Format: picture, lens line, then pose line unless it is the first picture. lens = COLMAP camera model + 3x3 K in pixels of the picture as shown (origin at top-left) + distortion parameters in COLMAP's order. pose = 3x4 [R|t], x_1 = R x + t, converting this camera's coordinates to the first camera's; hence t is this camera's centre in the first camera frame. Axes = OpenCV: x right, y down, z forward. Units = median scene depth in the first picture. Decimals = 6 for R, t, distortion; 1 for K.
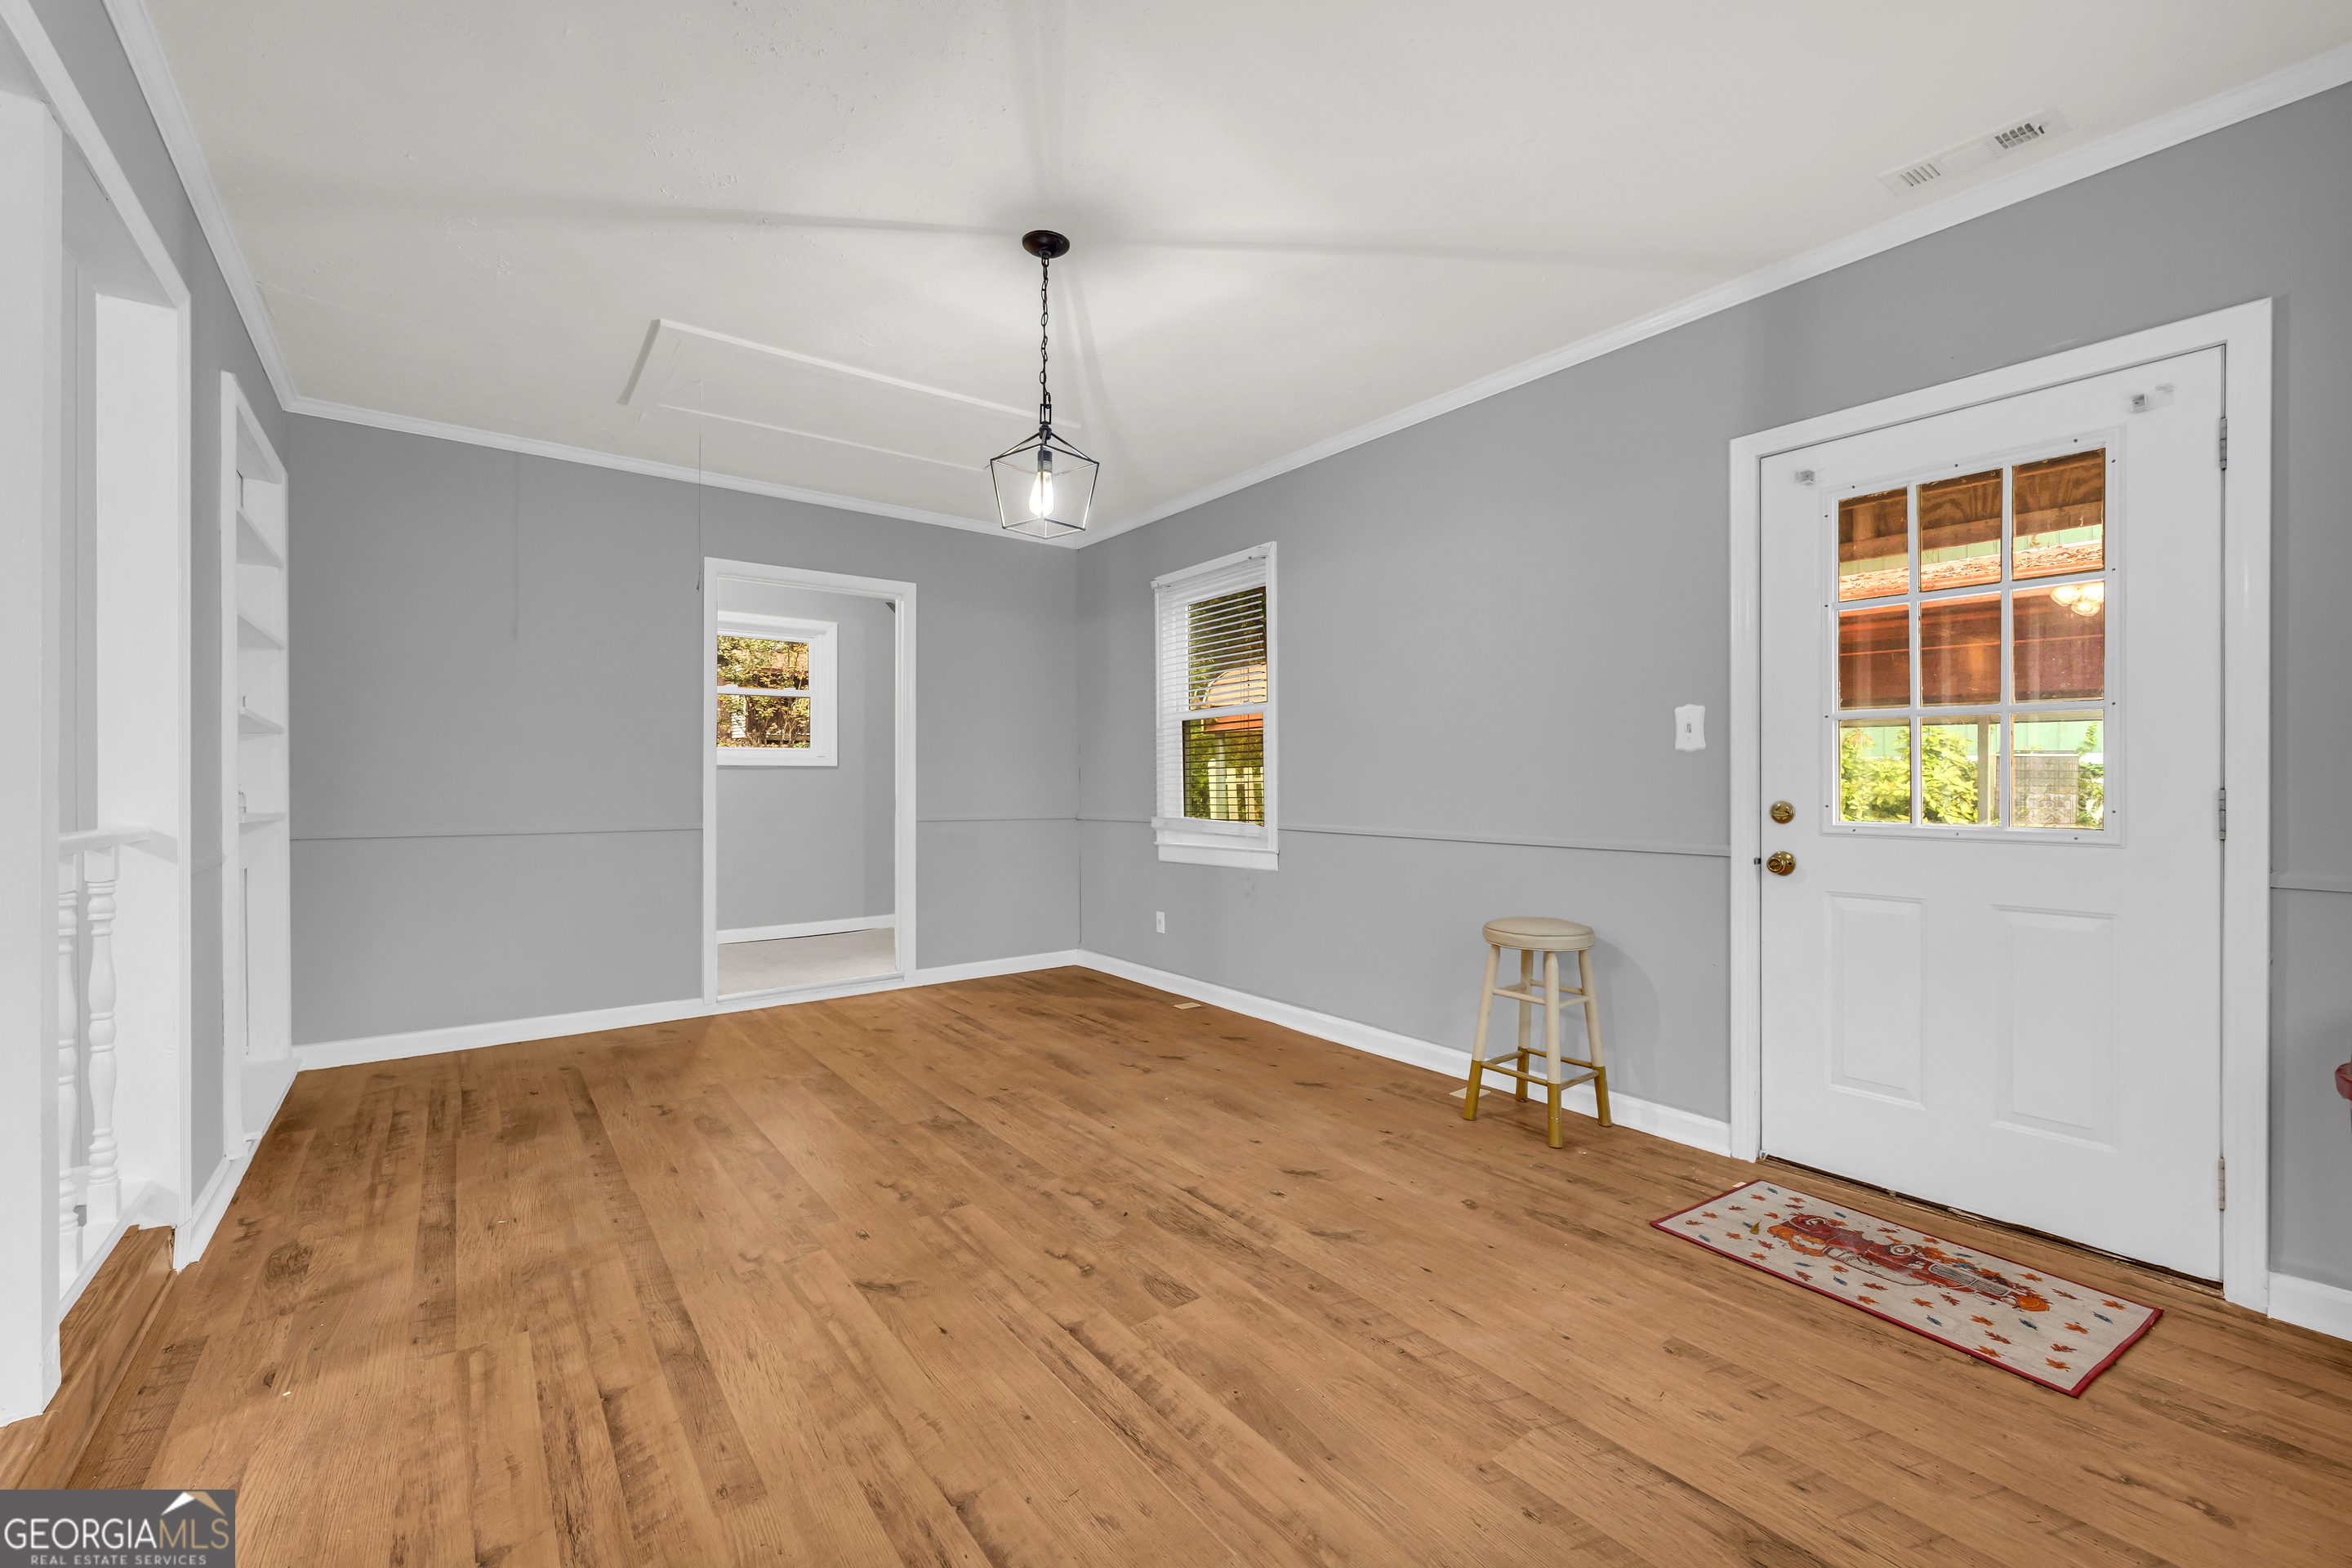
lens RADIAL K [[964.0, 0, 1174.0], [0, 964.0, 789.1], [0, 0, 1]] dist [-0.002951, -0.000400]
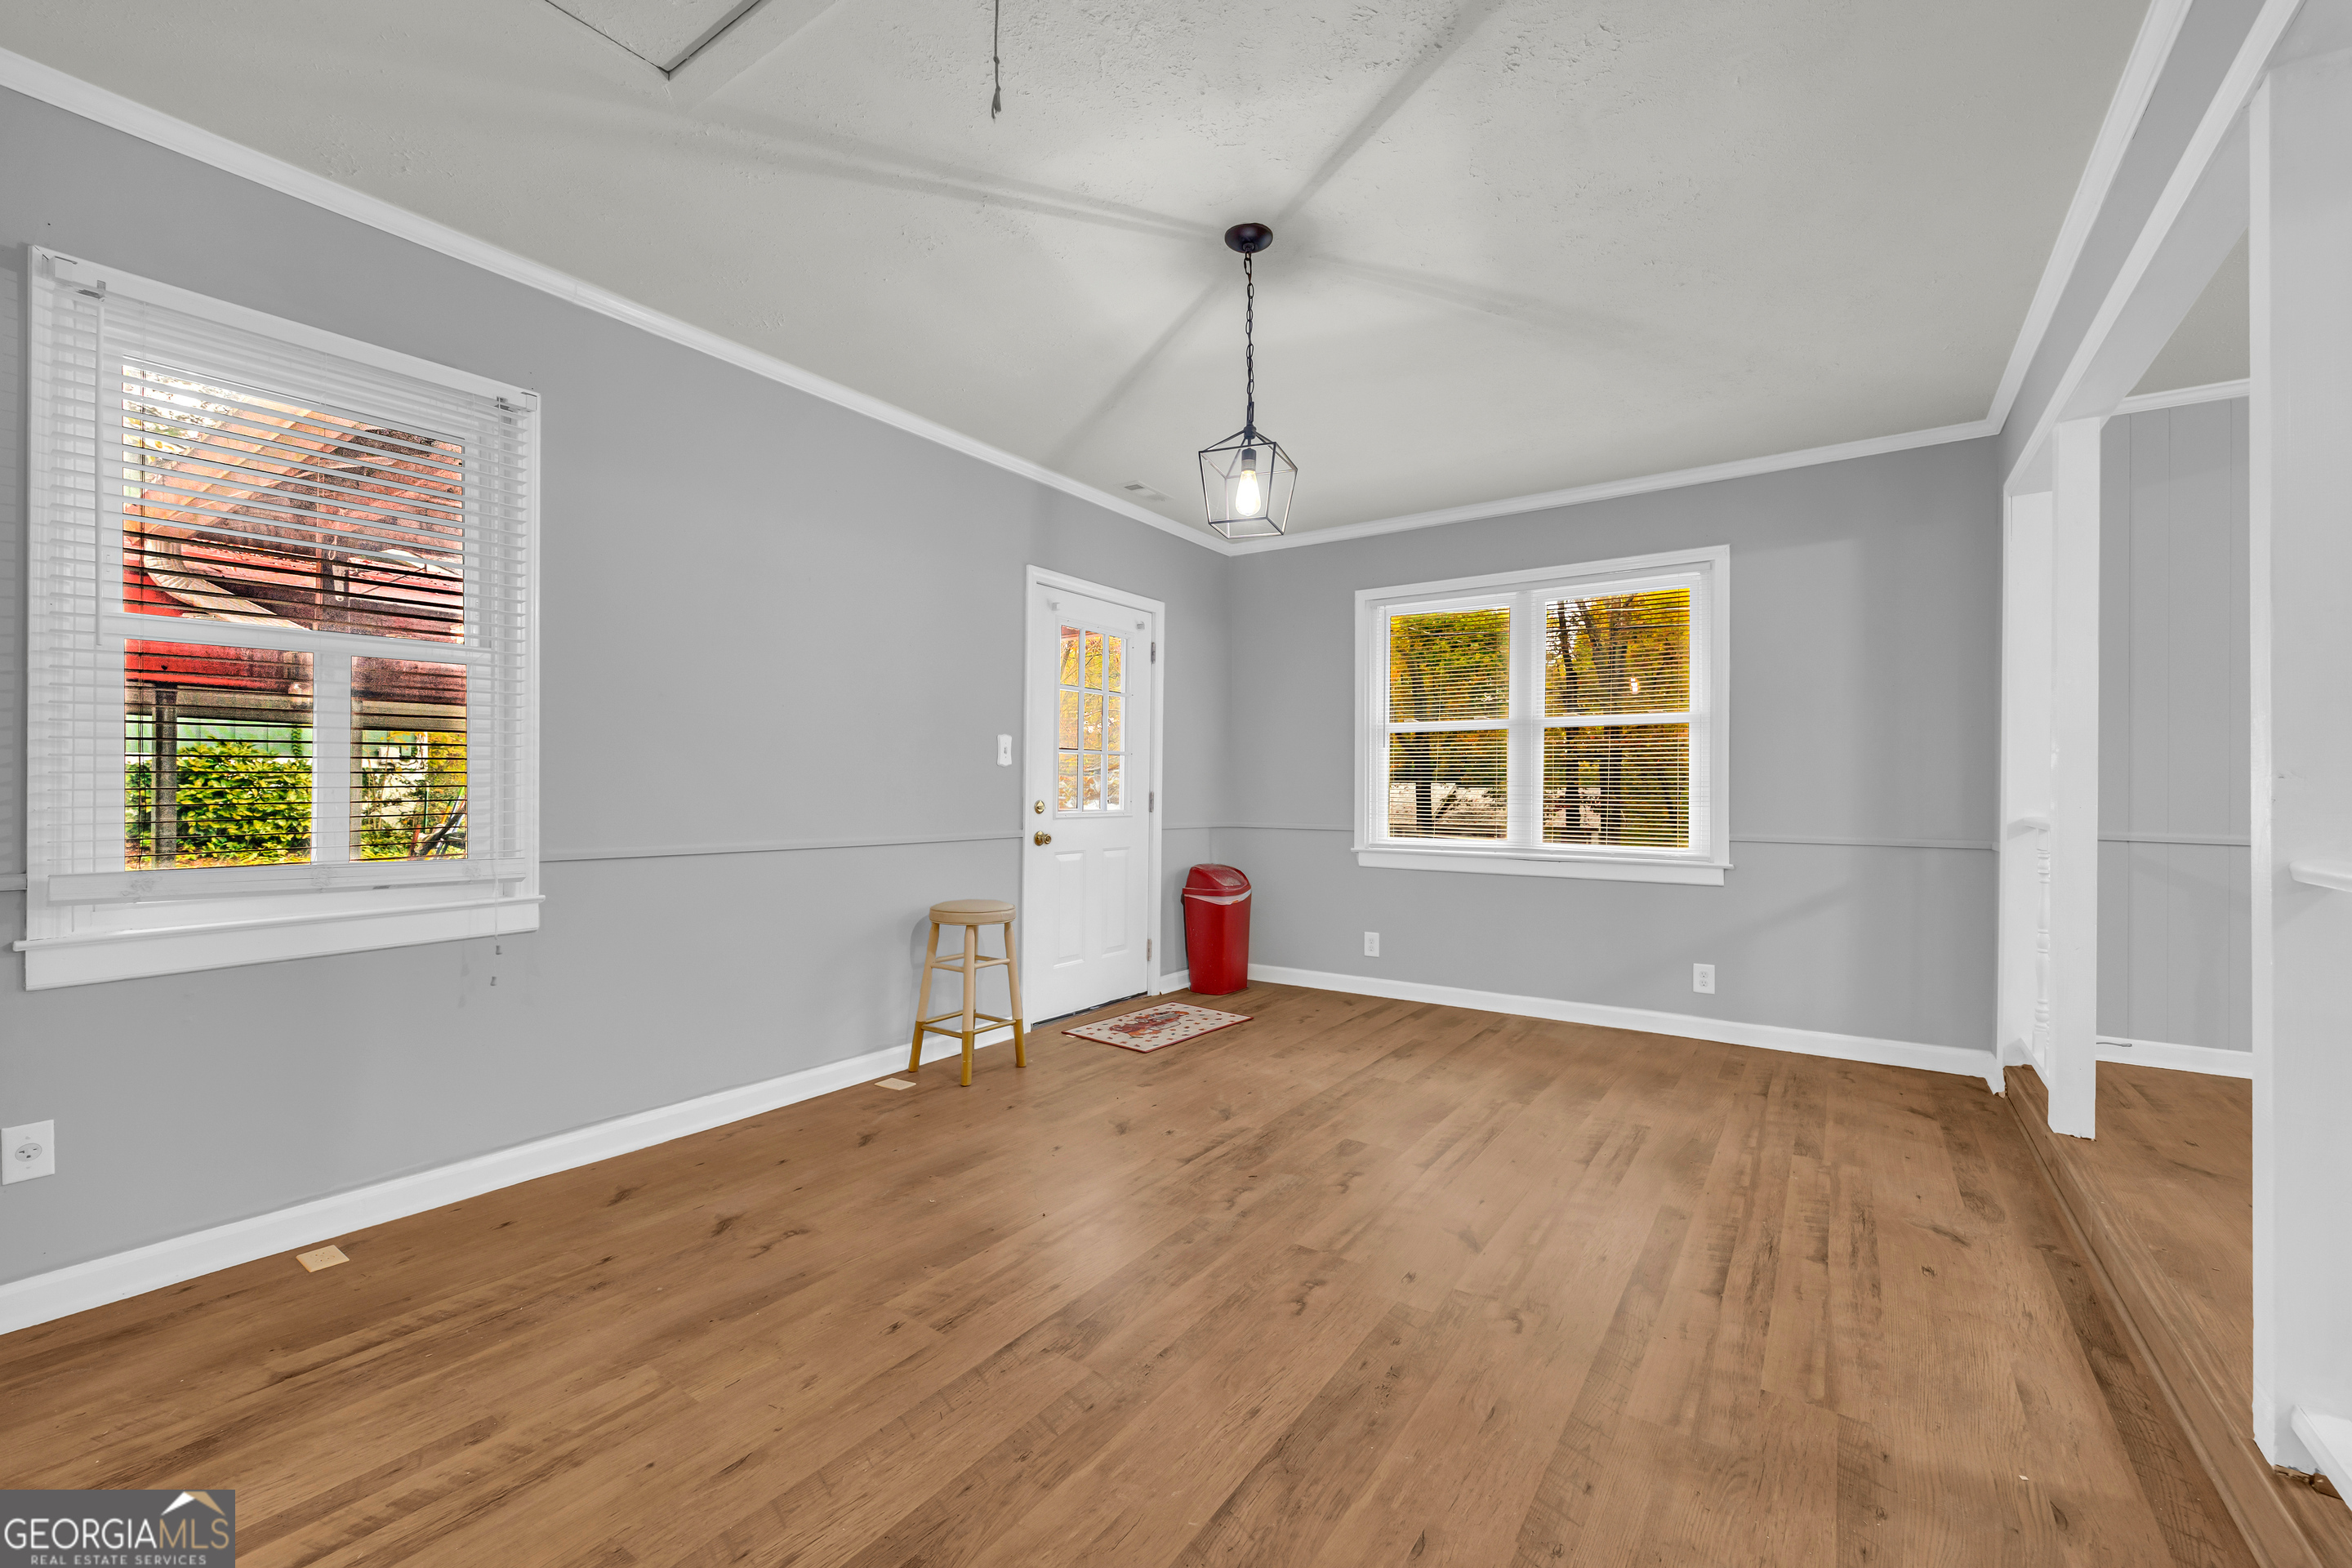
lens RADIAL K [[964.0, 0, 1174.0], [0, 964.0, 789.1], [0, 0, 1]] dist [-0.002951, -0.000400]
pose [[-0.317573, -0.000515, 0.948234, -1.076290], [0.003212, 0.999994, 0.001619, -0.008391], [-0.948228, 0.003560, -0.317570, 1.437223]]
